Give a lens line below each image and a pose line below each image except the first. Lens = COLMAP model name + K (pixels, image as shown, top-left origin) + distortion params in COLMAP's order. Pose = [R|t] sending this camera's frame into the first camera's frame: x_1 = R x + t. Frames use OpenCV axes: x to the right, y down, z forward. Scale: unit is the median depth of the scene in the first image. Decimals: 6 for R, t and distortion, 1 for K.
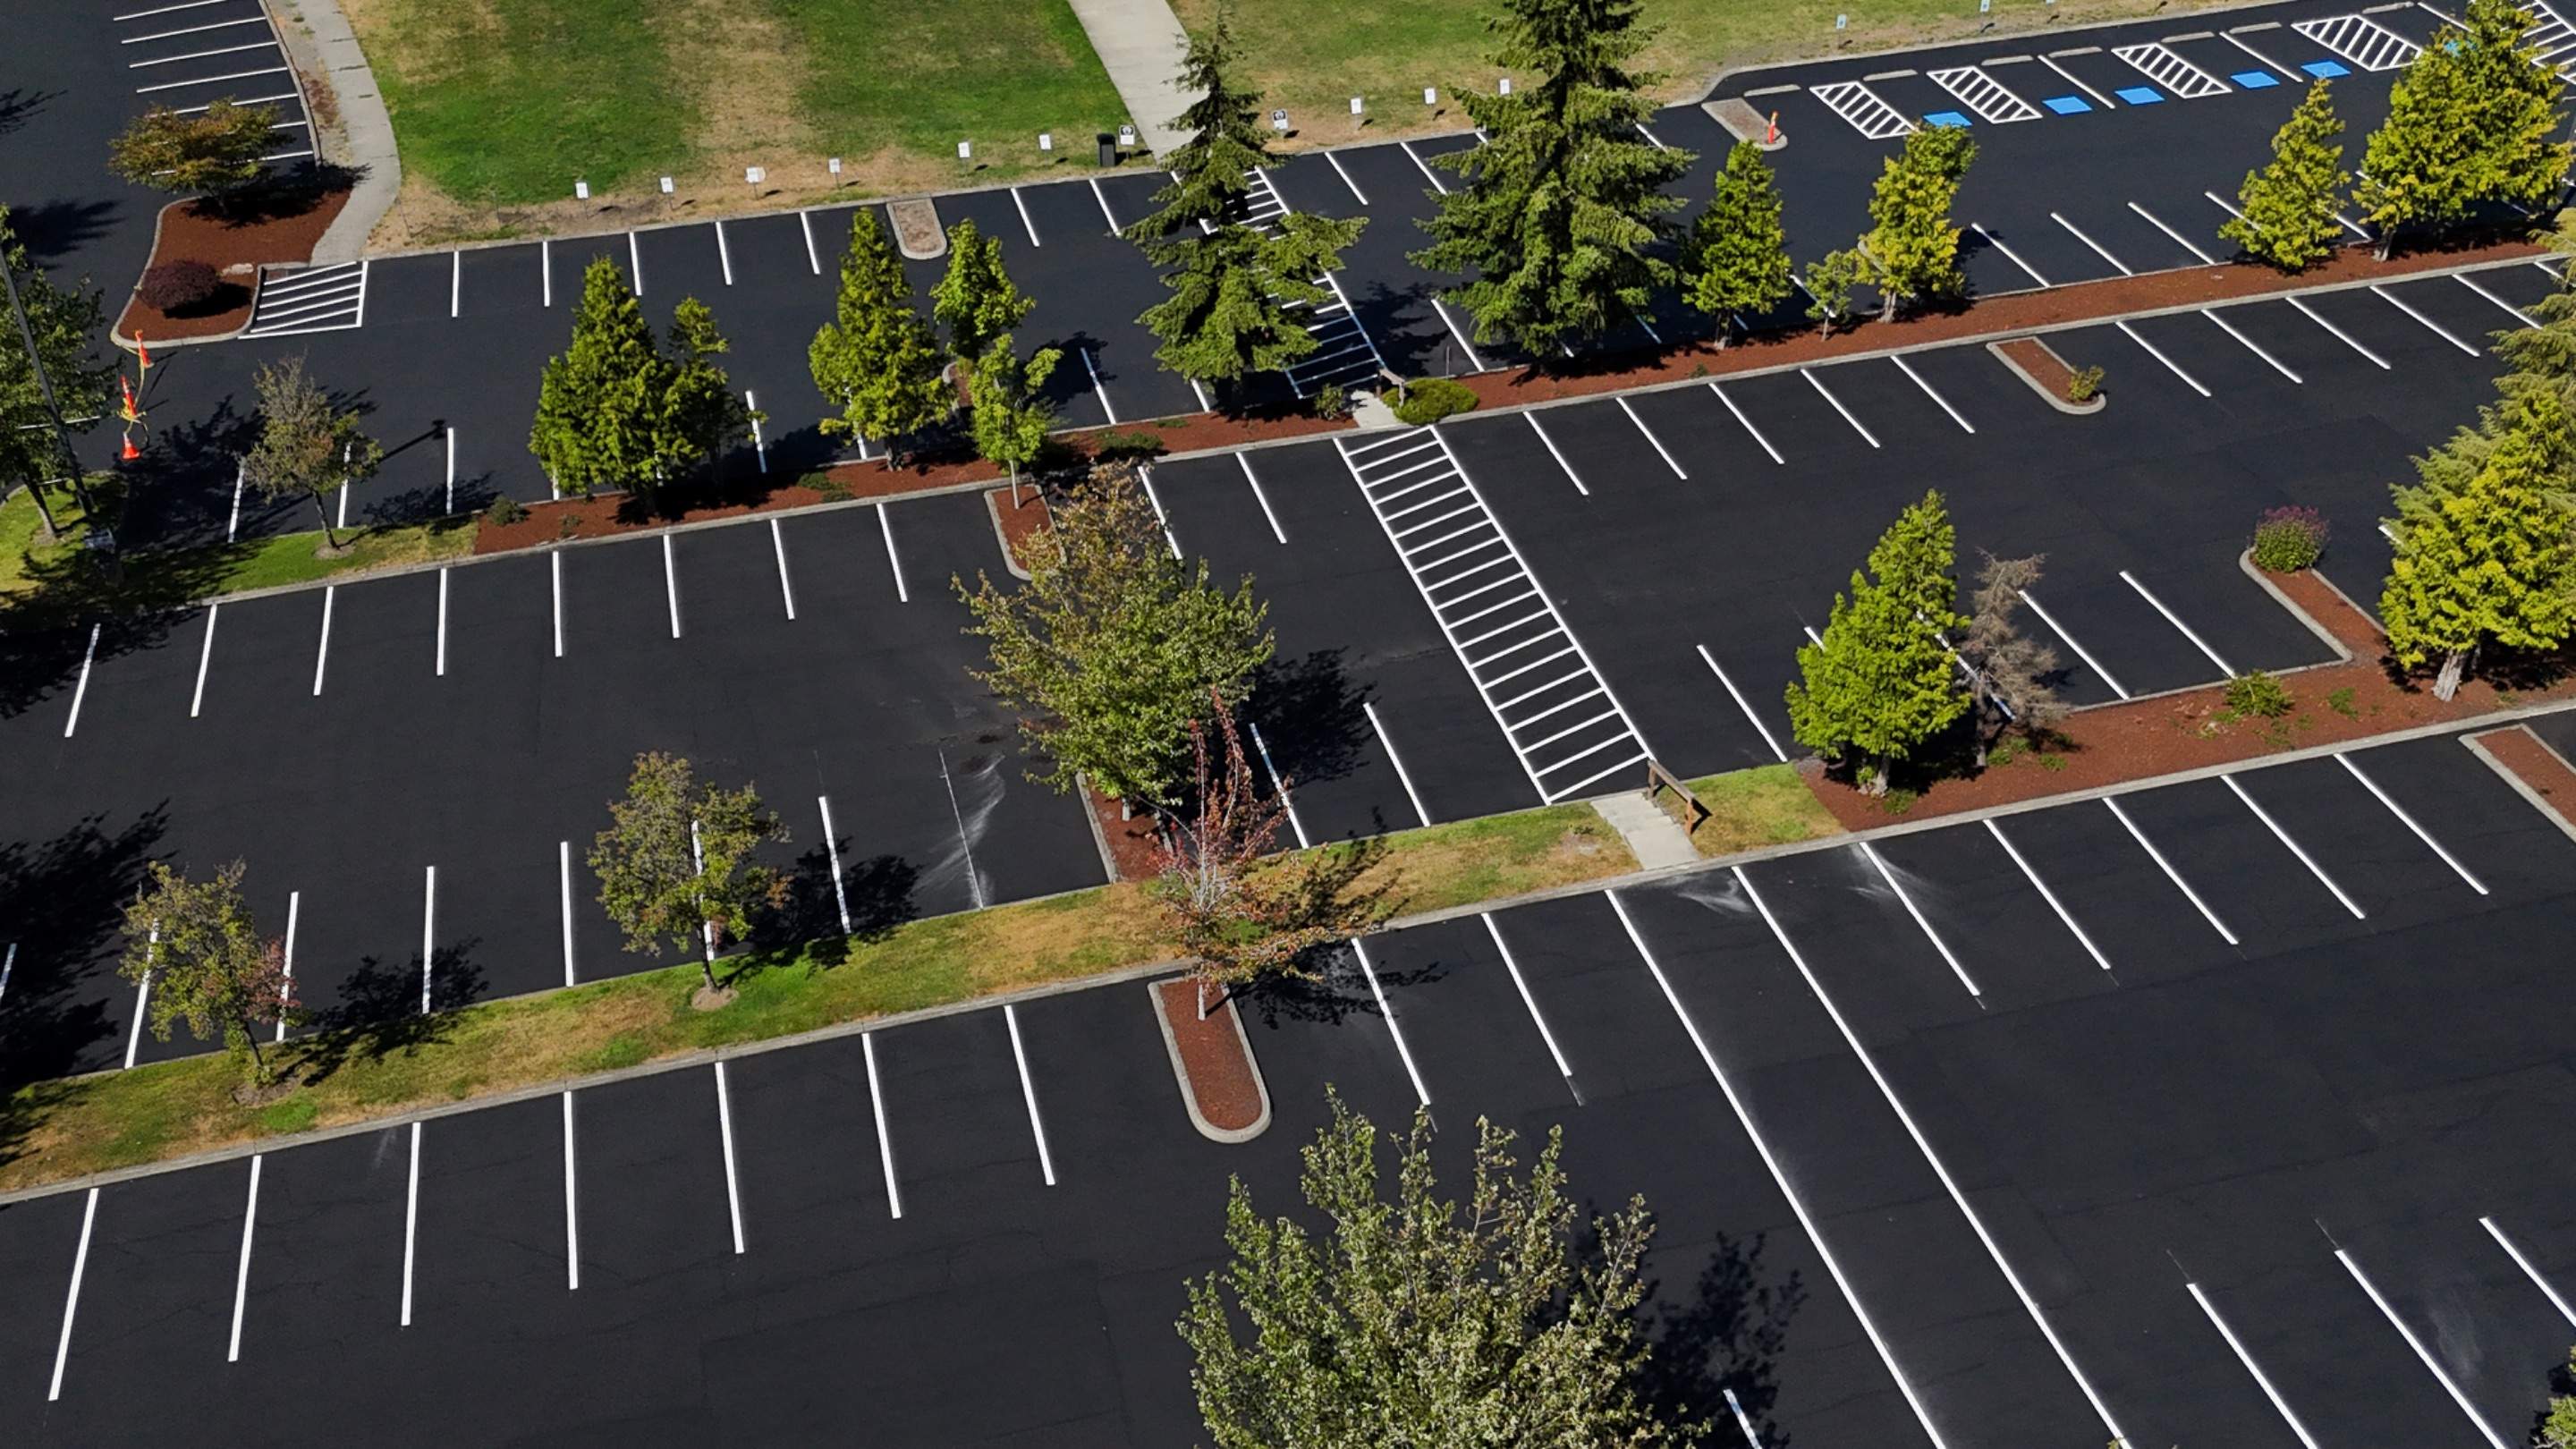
lens RADIAL K [[2510.6, 0, 1305.8], [0, 2510.6, 733.3], [0, 0, 1]] dist [0.135057, -0.248827]
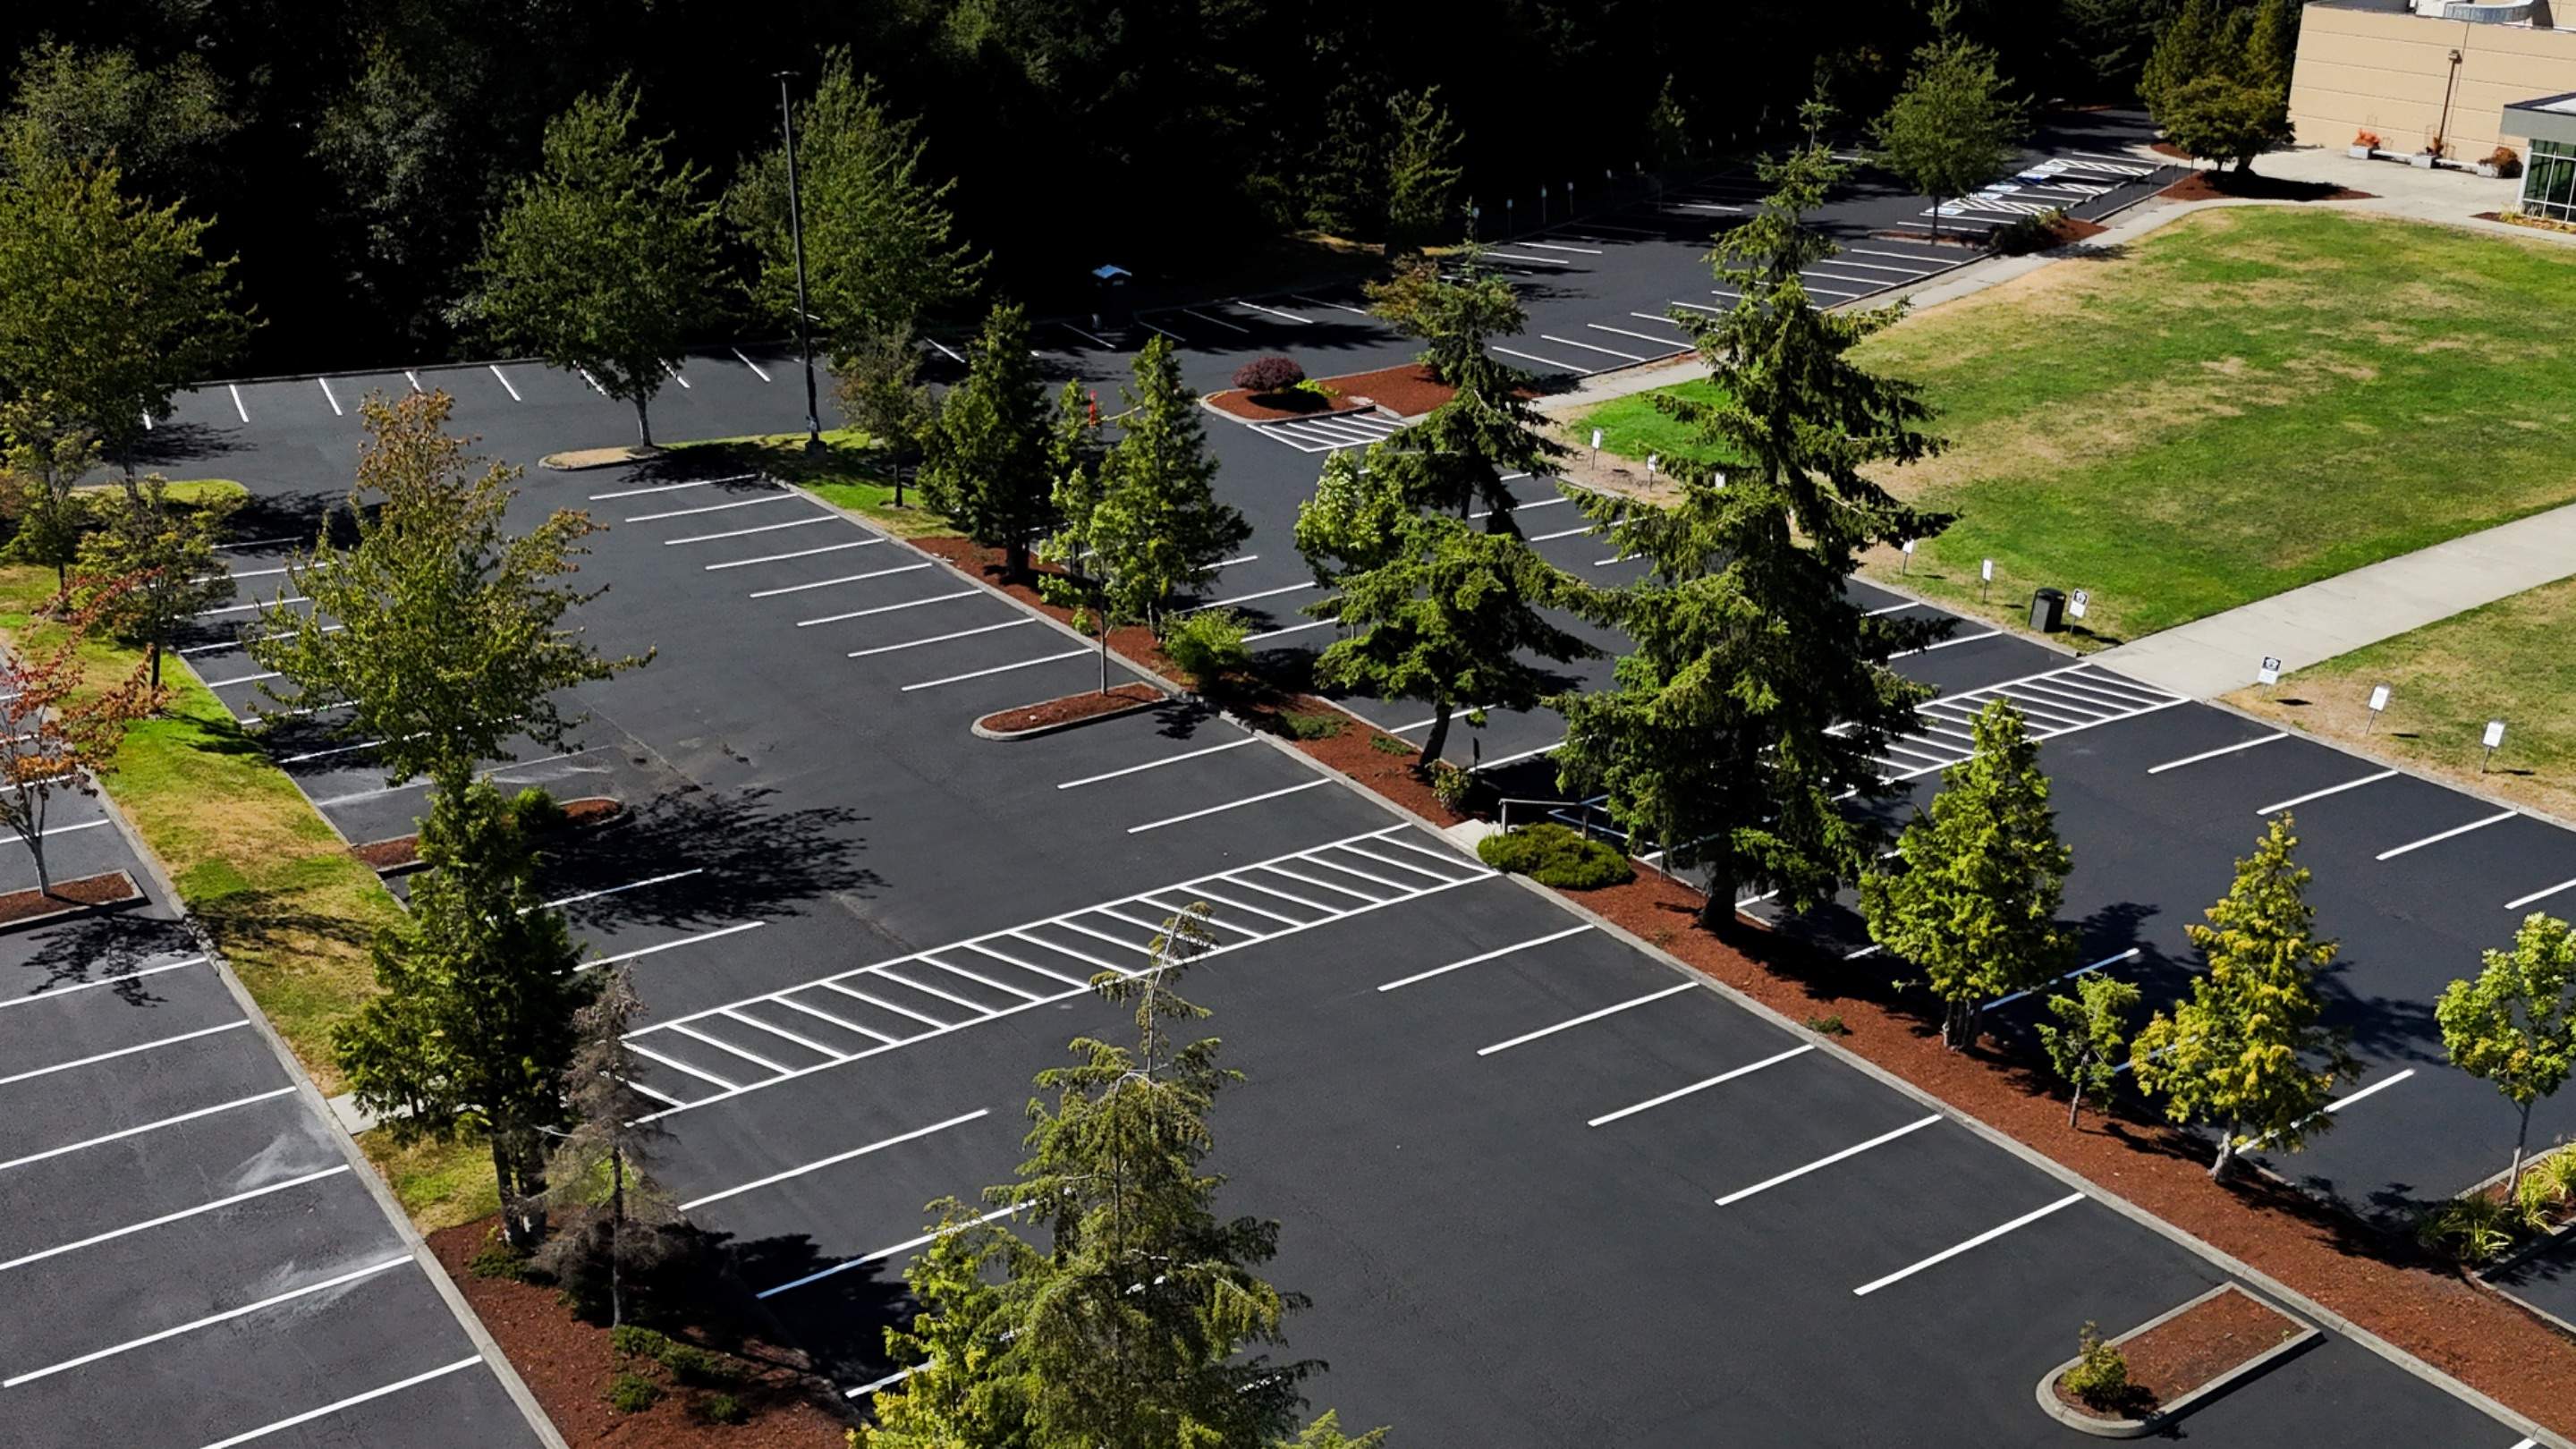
lens RADIAL K [[2514.2, 0, 1302.5], [0, 2514.2, 728.9], [0, 0, 1]] dist [0.116414, -0.182236]
pose [[0.353133, 0.366194, -0.860929, 0.736549], [-0.559323, 0.820293, 0.119488, -0.247945], [0.749970, 0.439343, 0.494493, 0.706745]]
